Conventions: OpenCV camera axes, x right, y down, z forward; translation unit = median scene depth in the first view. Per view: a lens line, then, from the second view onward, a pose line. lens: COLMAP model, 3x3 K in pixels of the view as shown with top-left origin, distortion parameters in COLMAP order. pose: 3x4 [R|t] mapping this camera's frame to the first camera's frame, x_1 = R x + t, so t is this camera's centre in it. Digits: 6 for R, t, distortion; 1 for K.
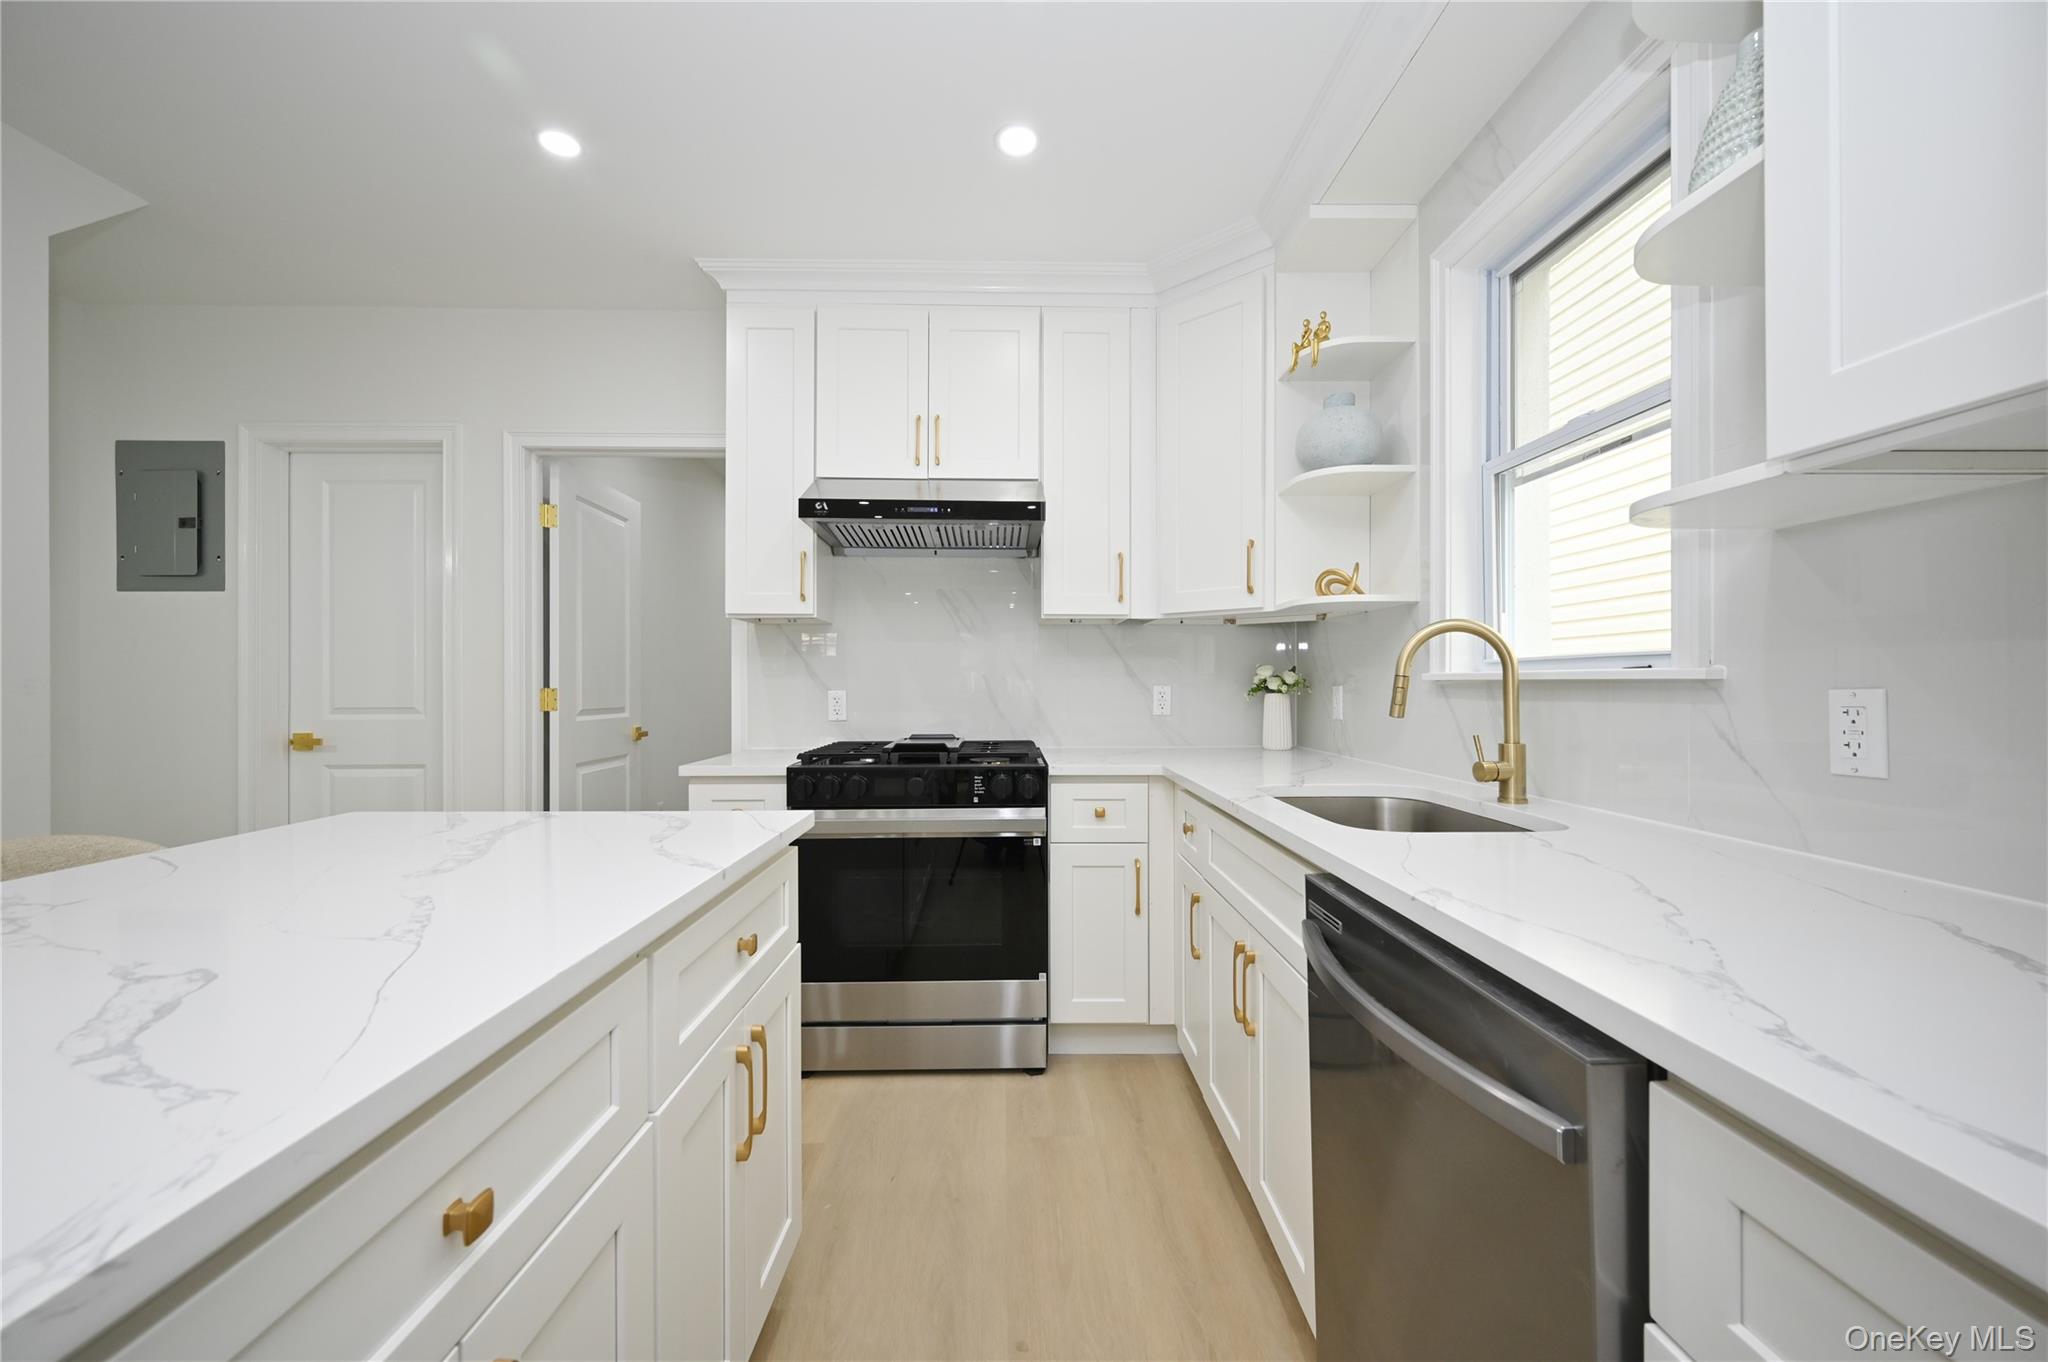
lens RADIAL K [[810.3, 0, 1017.0], [0, 810.3, 677.3], [0, 0, 1]] dist [0.003634, 0.000870]
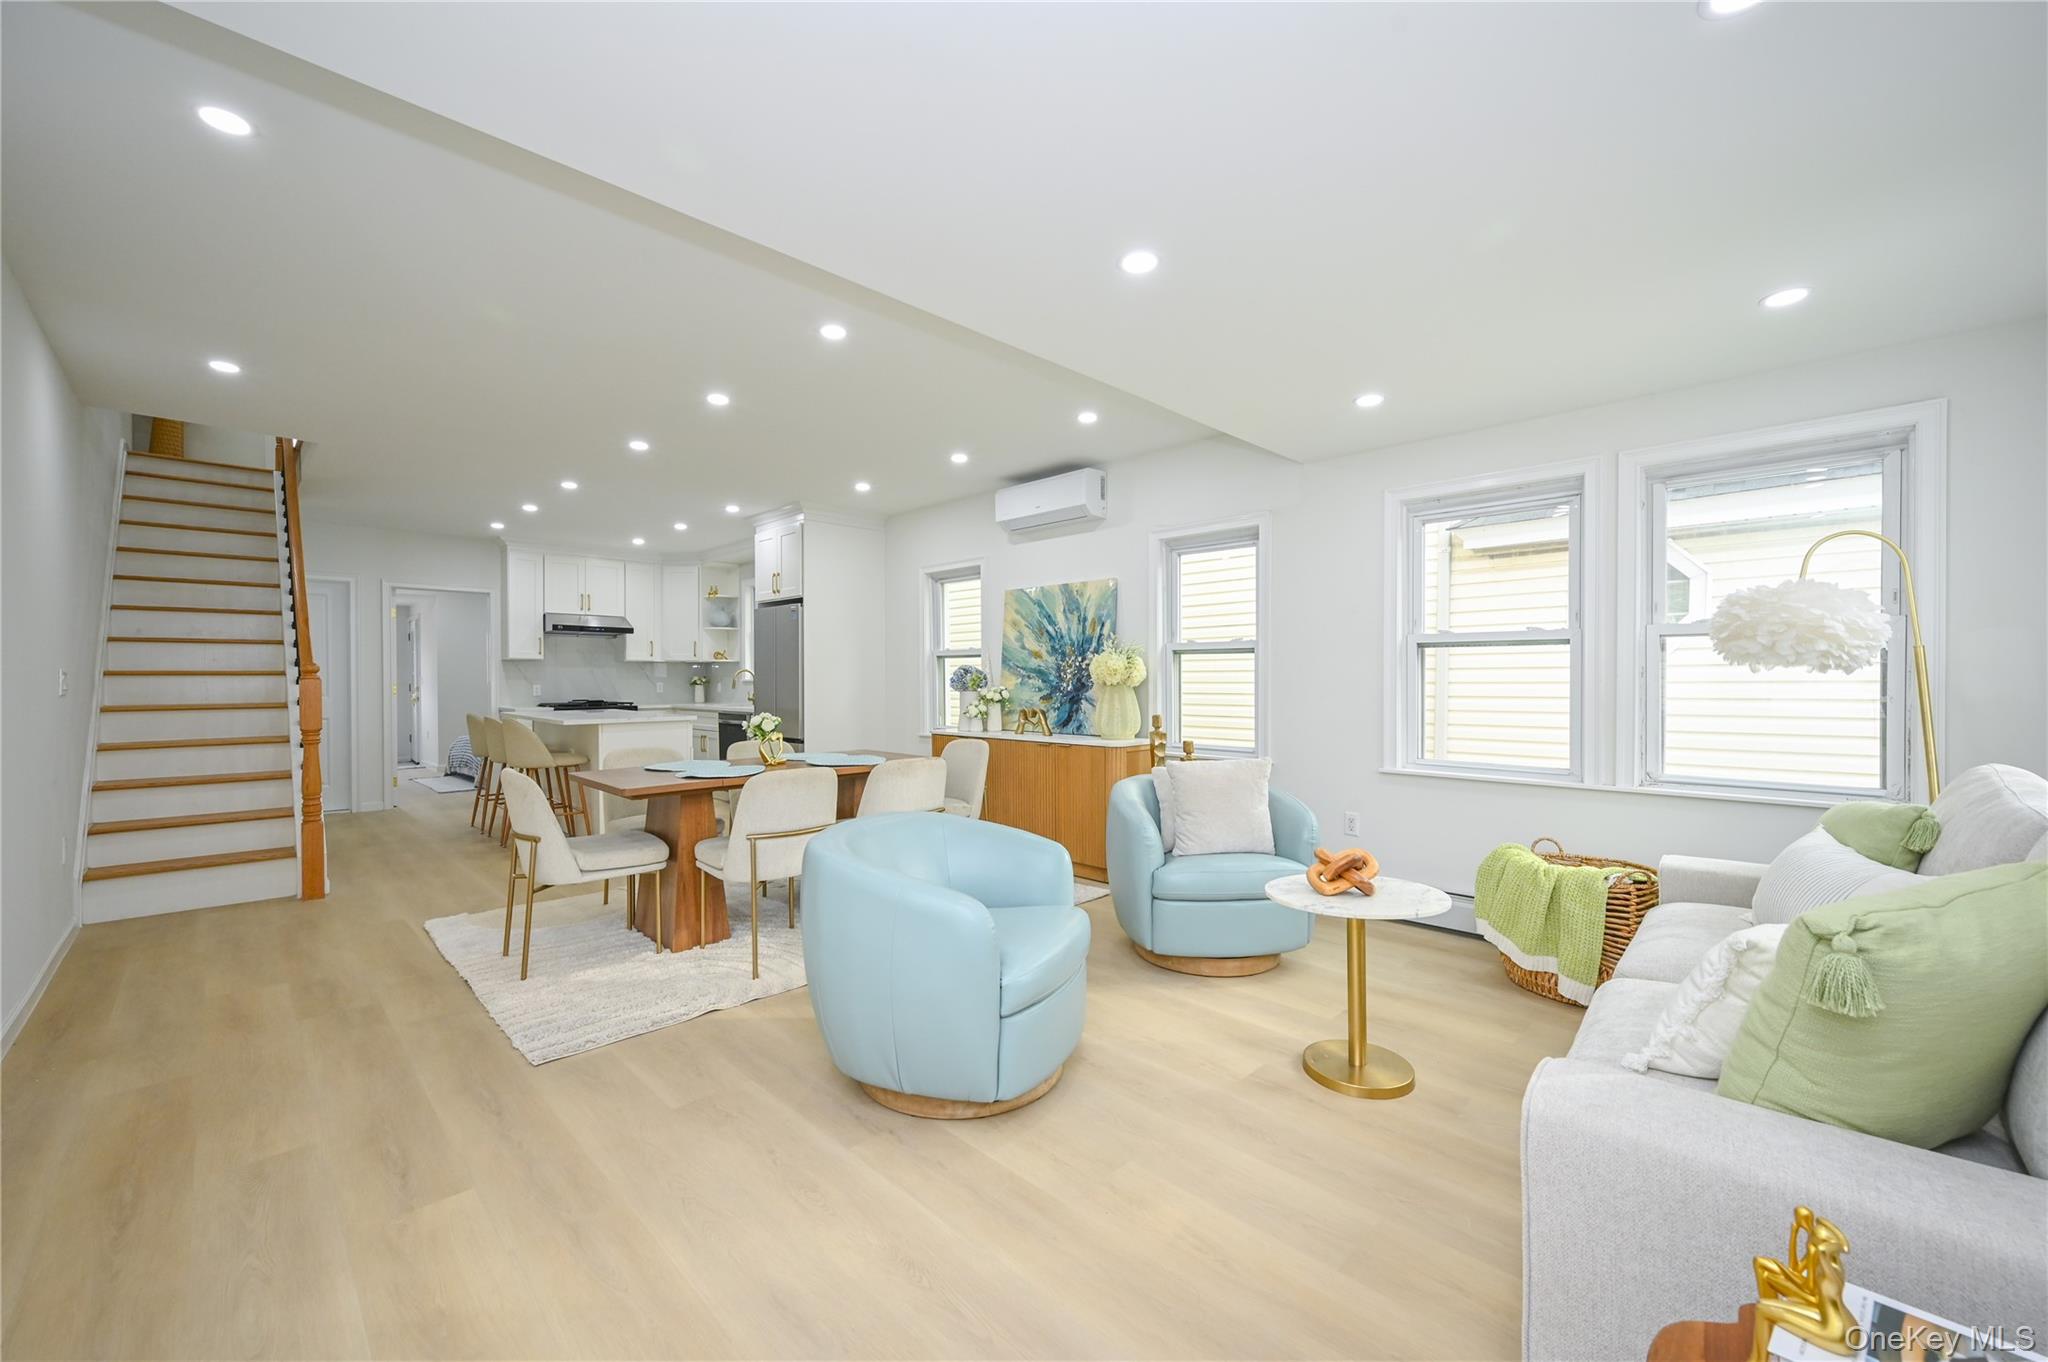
lens RADIAL K [[810.3, 0, 1035.6], [0, 810.3, 689.0], [0, 0, 1]] dist [0.003634, 0.000870]
pose [[0.712575, -0.009387, 0.701534, -1.159817], [-0.002292, 0.999874, 0.015707, -0.020149], [-0.701593, -0.012800, 0.712463, -2.620740]]
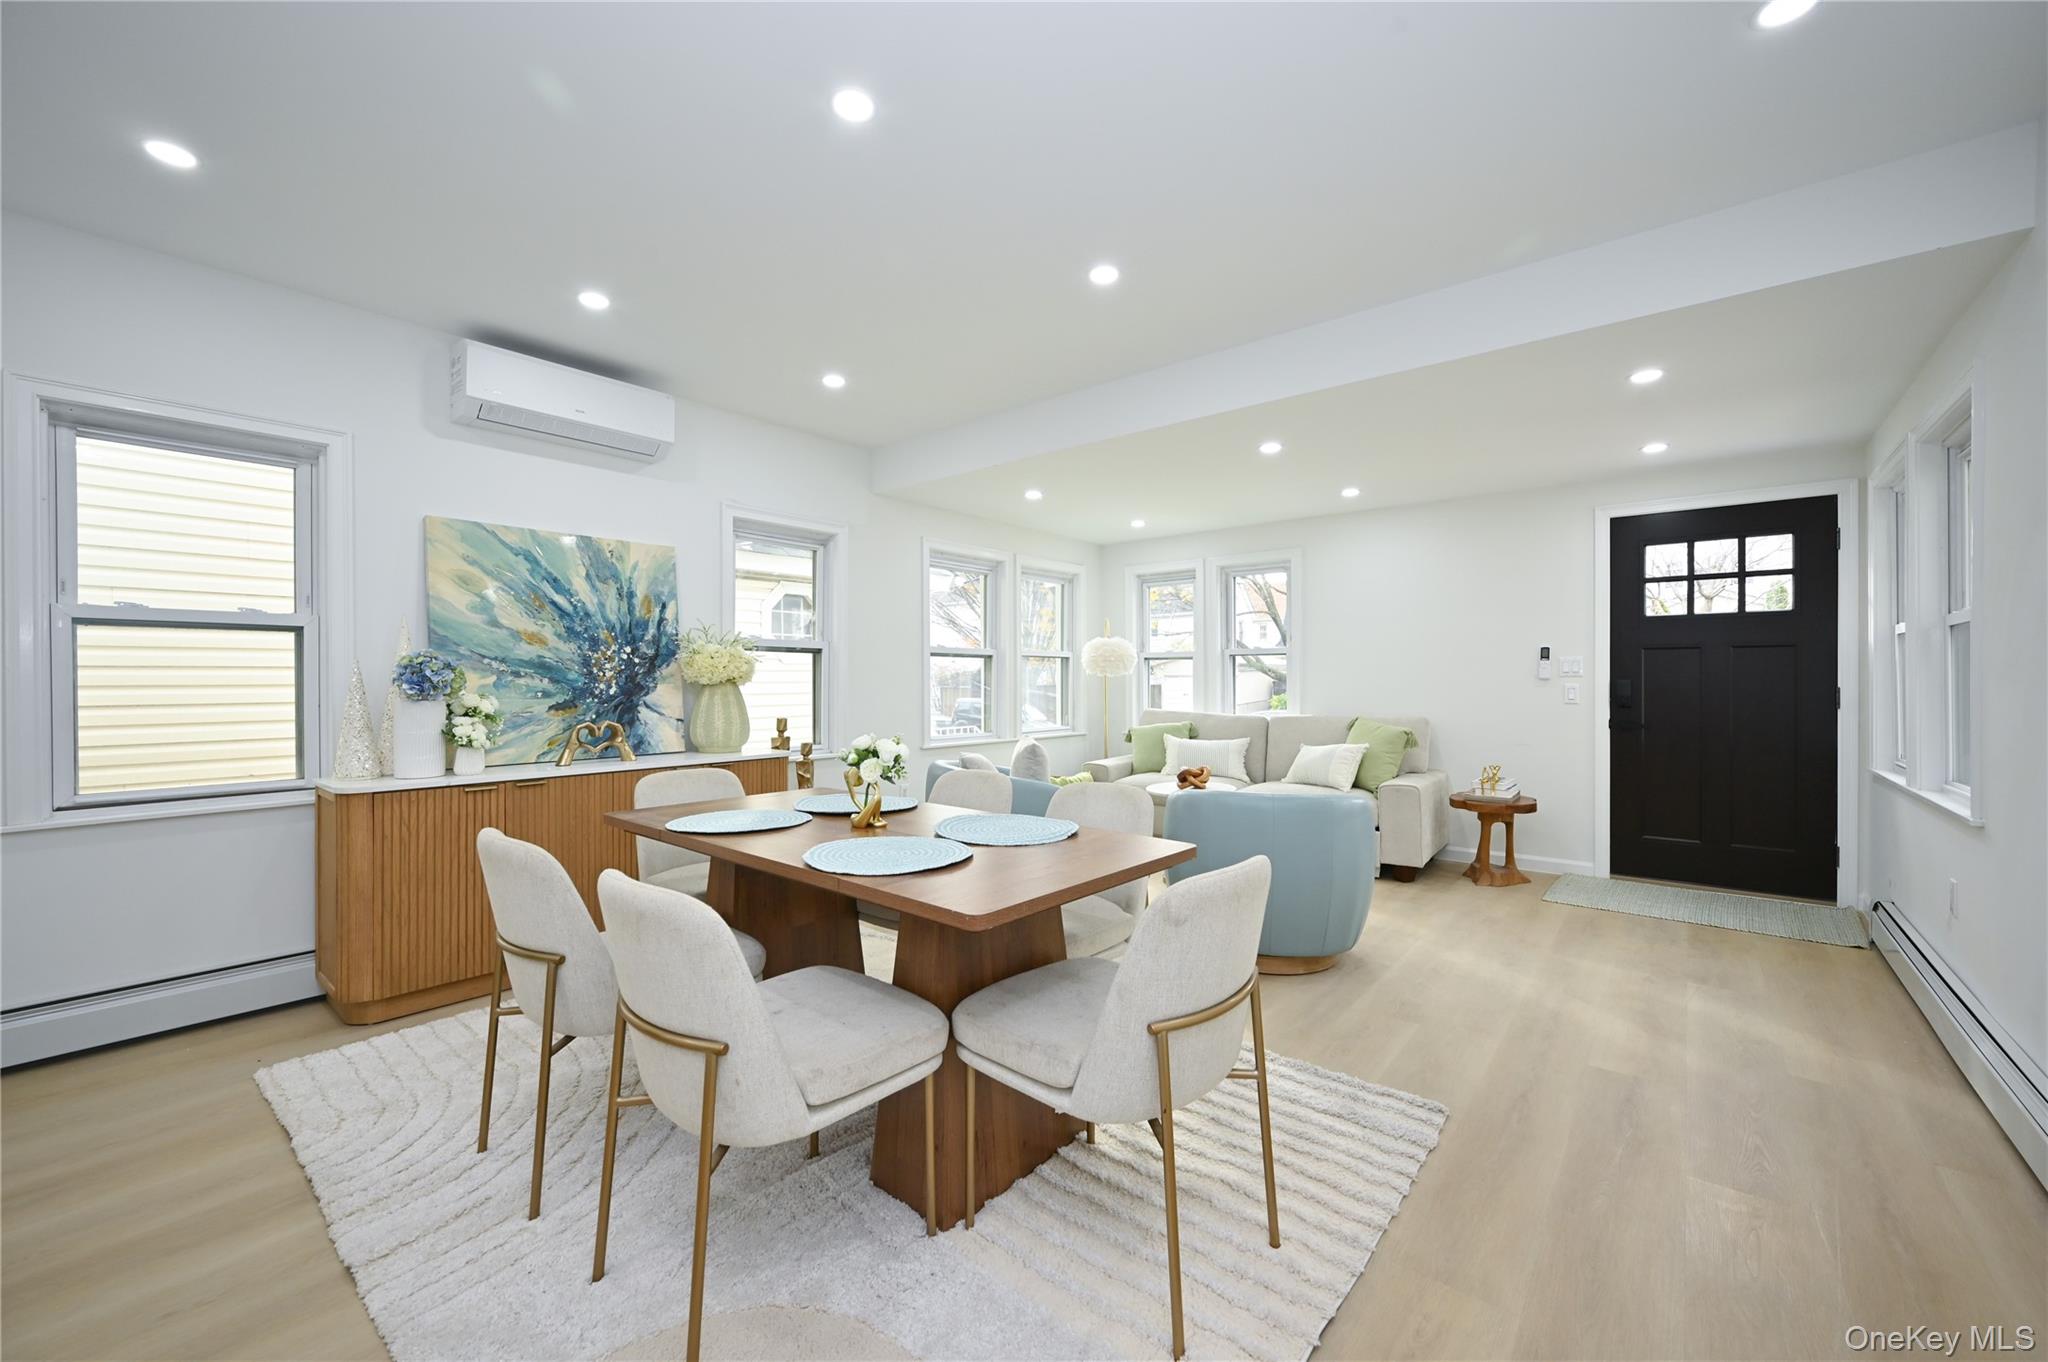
lens RADIAL K [[810.3, 0, 1017.5], [0, 810.3, 684.4], [0, 0, 1]] dist [0.003634, 0.000870]
pose [[-0.763514, -0.000449, 0.645791, -1.112630], [-0.000419, 1.000000, 0.000200, -0.001206], [-0.645791, -0.000117, -0.763514, -0.480195]]
